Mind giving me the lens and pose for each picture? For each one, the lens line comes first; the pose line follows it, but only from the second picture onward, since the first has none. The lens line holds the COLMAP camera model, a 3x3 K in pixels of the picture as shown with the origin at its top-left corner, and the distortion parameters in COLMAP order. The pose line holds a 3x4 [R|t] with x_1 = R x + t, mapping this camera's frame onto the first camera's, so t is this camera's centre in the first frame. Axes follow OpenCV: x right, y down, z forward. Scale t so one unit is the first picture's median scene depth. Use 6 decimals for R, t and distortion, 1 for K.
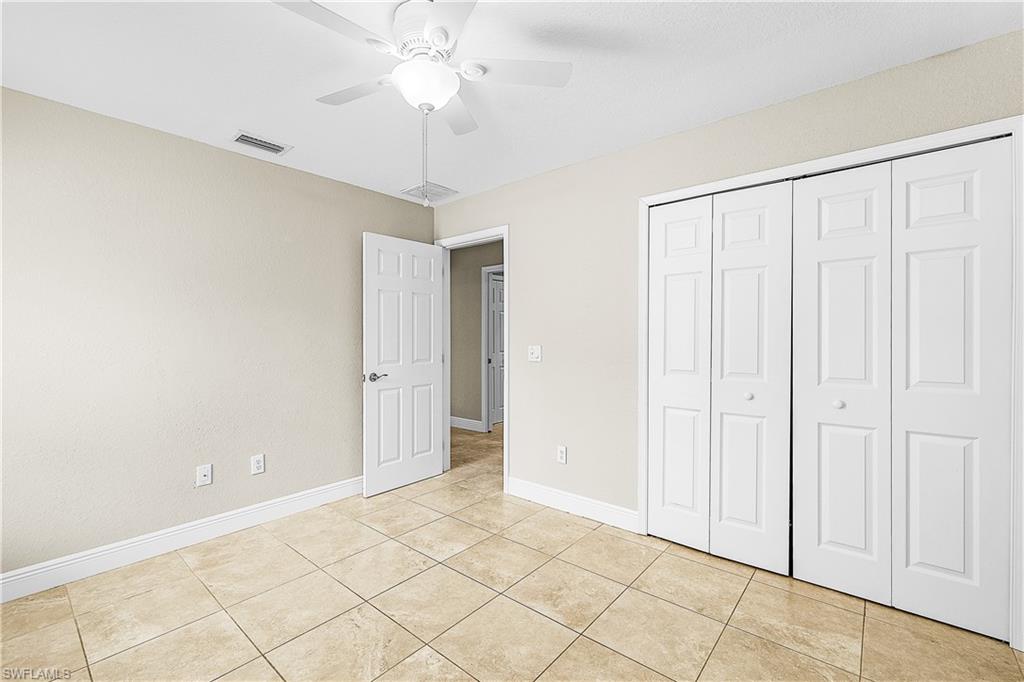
lens RADIAL K [[438.7, 0, 504.9], [0, 438.7, 331.7], [0, 0, 1]] dist [-0.003805, -0.000382]
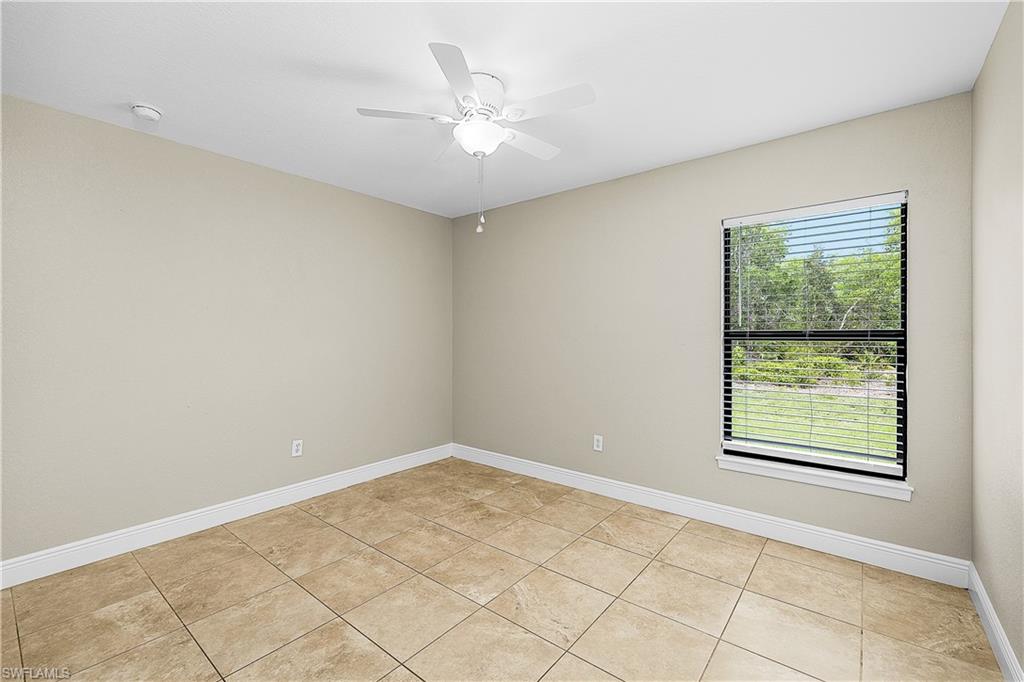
lens RADIAL K [[438.7, 0, 504.9], [0, 438.7, 331.7], [0, 0, 1]] dist [-0.003805, -0.000382]
pose [[-0.999730, 0.008136, -0.021768, -0.206785], [0.008307, 0.999935, -0.007786, 0.013063], [0.021703, -0.007964, -0.999733, 2.045344]]
